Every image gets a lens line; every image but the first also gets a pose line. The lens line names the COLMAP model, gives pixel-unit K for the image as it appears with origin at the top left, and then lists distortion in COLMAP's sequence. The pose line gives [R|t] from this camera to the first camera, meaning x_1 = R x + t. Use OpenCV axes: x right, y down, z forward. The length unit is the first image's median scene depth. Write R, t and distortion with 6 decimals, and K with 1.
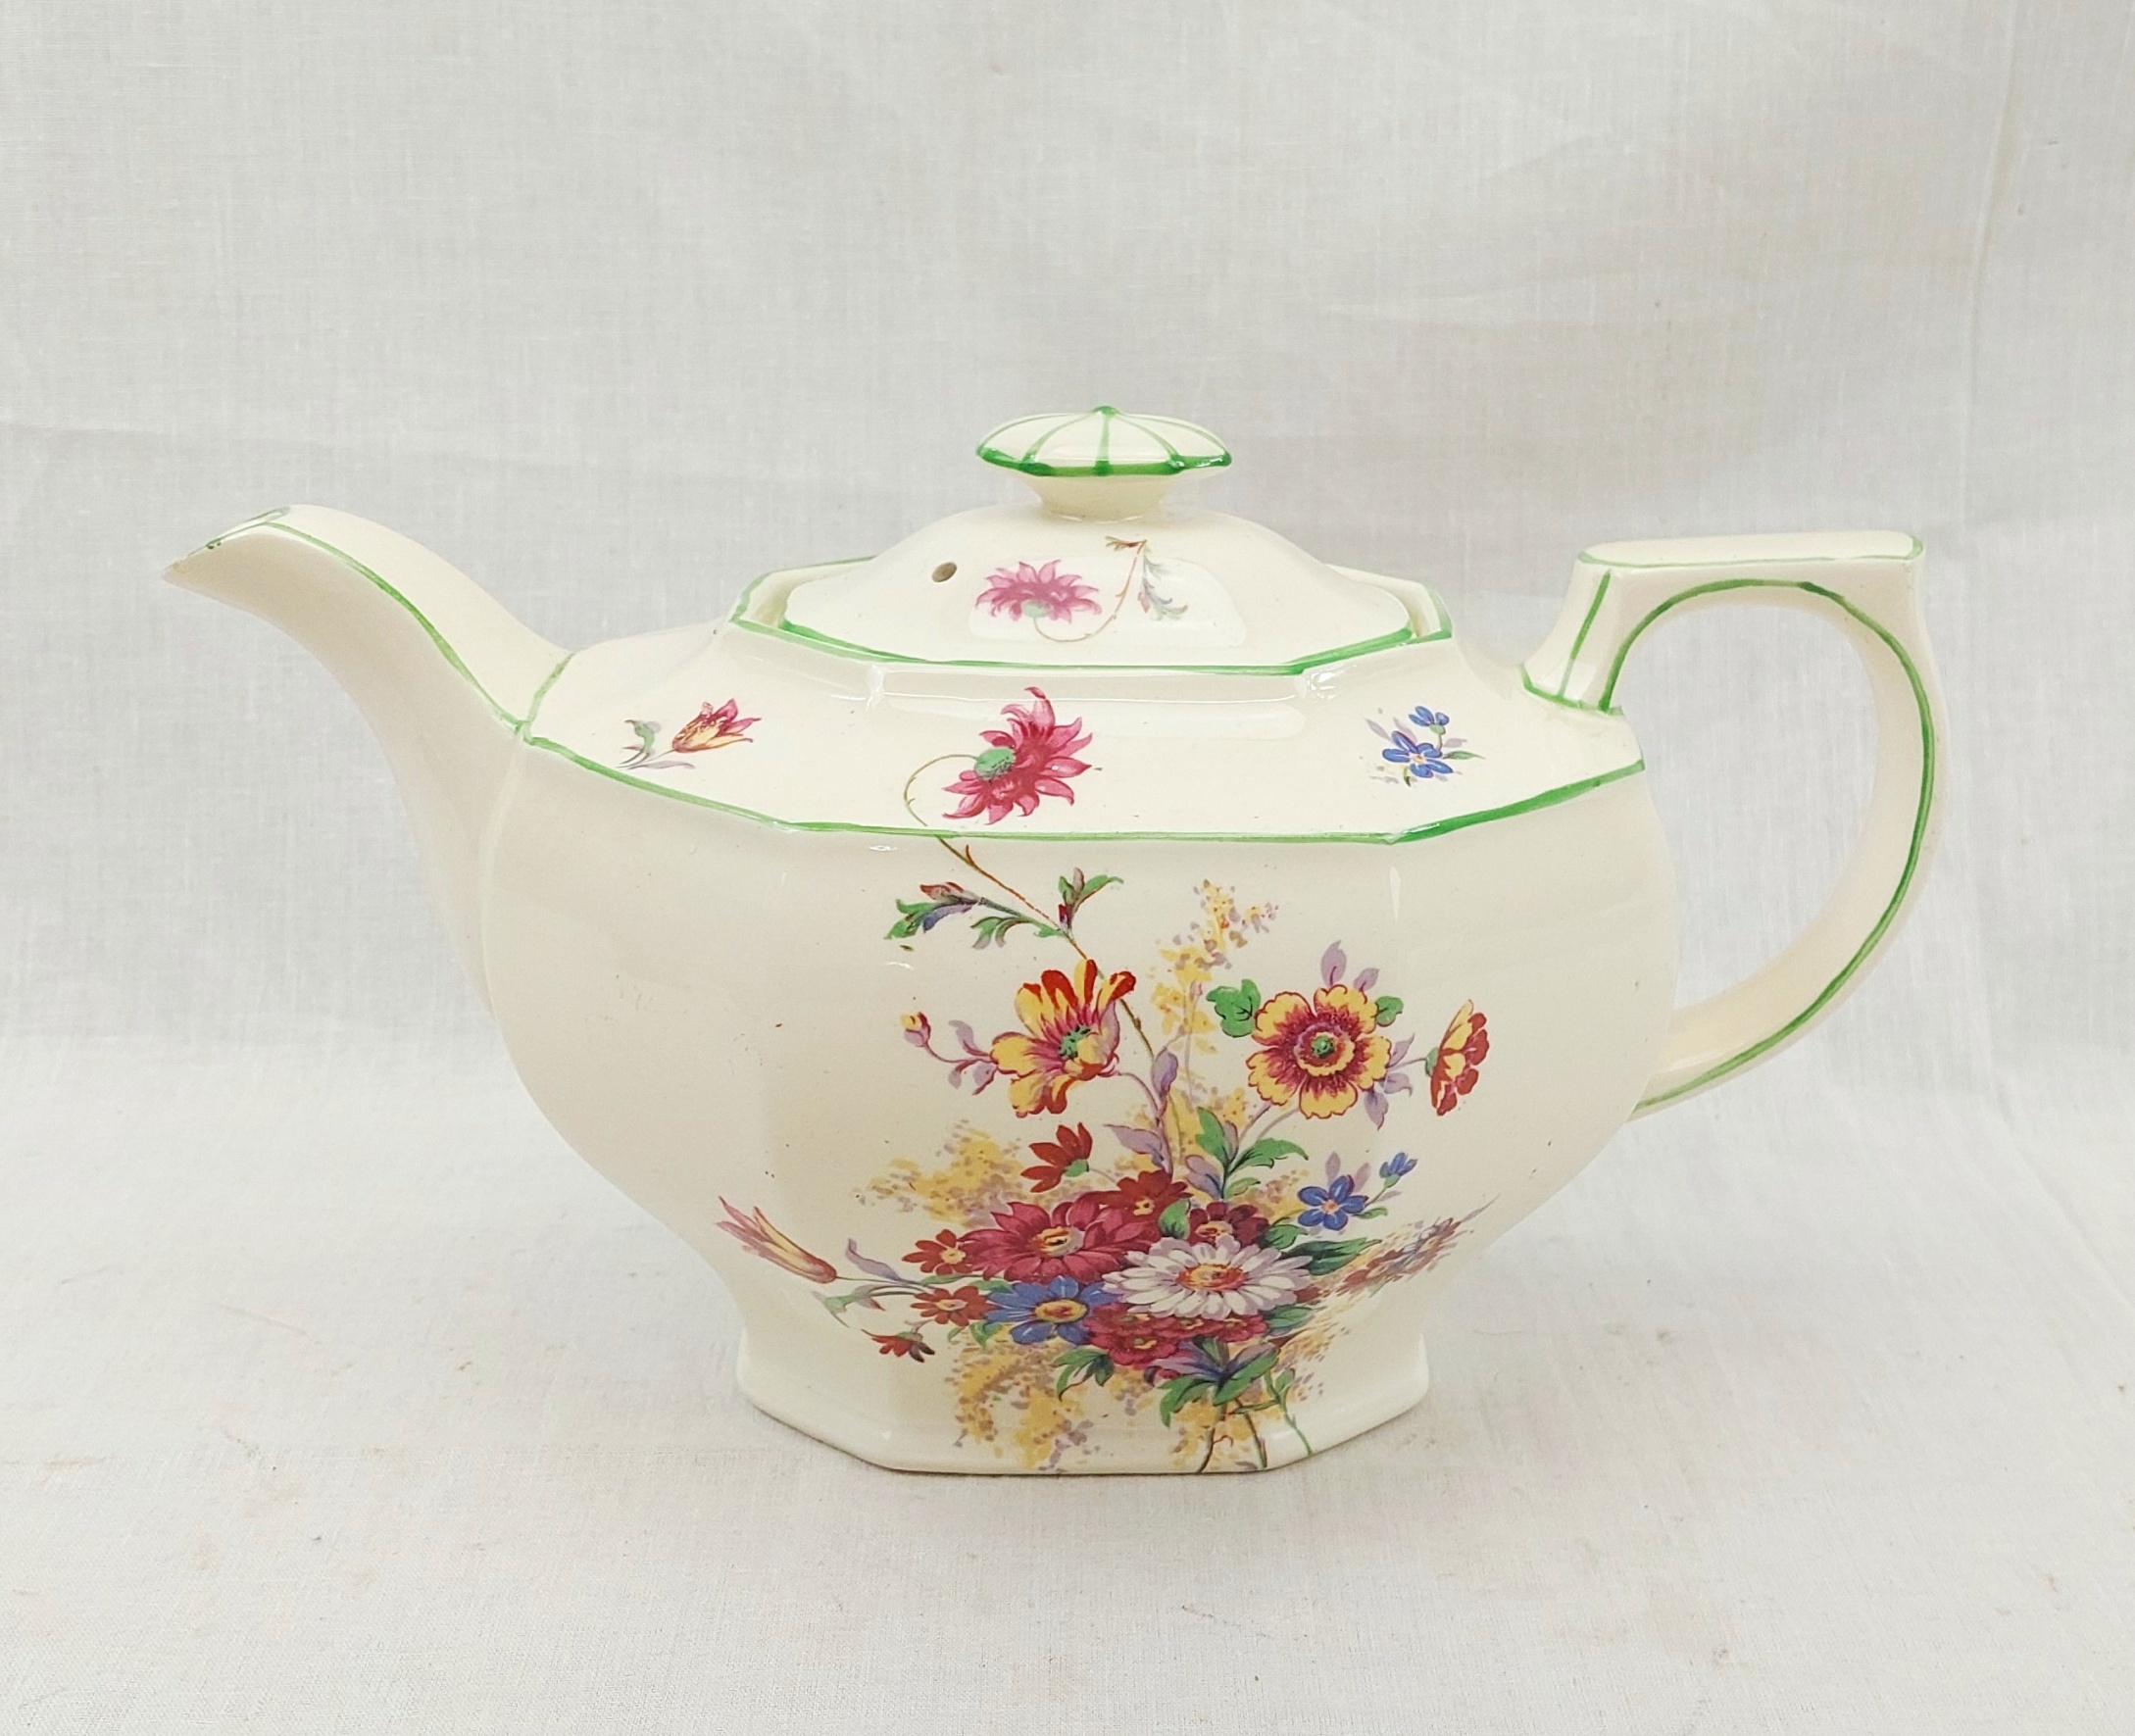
lens RADIAL K [[1706.3, 0, 1067.5], [0, 1706.3, 868.0], [0, 0, 1]] dist [0.038559, 0.001382]
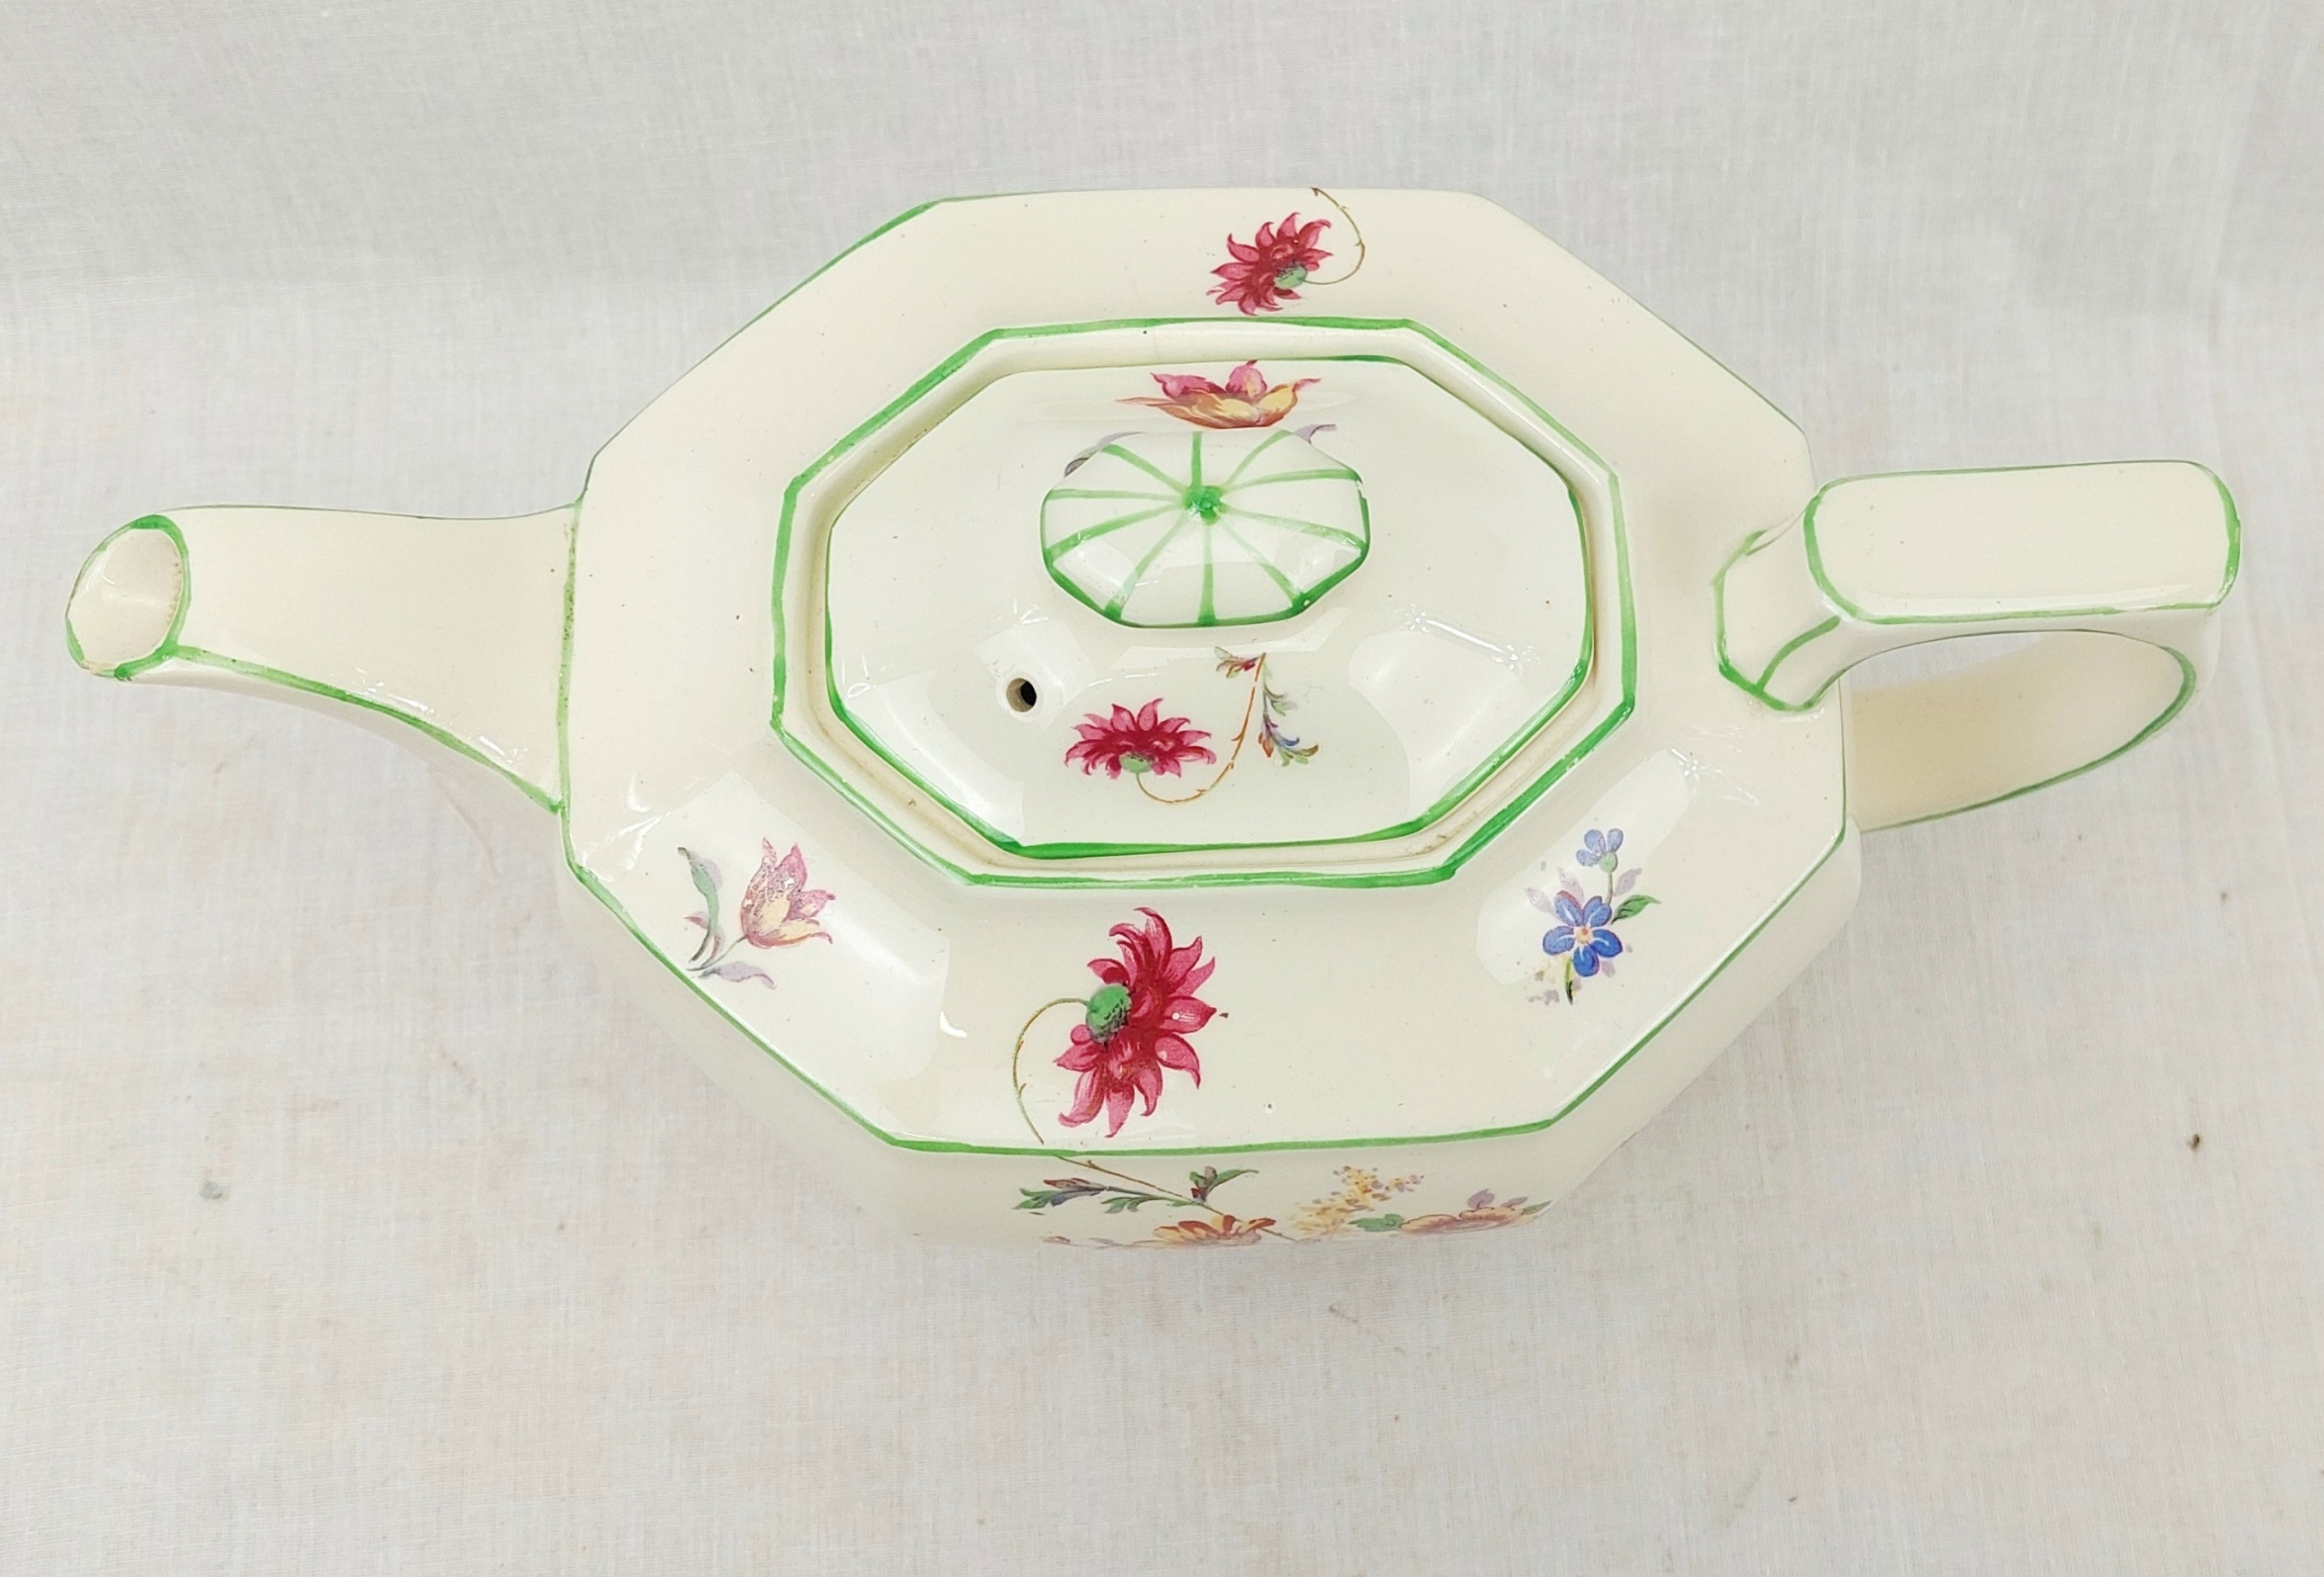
lens RADIAL K [[1736.2, 0, 1189.2], [0, 1736.2, 788.5], [0, 0, 1]] dist [0.029572, -0.000645]
pose [[0.997904, -0.060062, -0.024084, 0.028049], [0.063104, 0.820802, 0.567716, -0.657707], [-0.014330, -0.568046, 0.822872, 0.308683]]
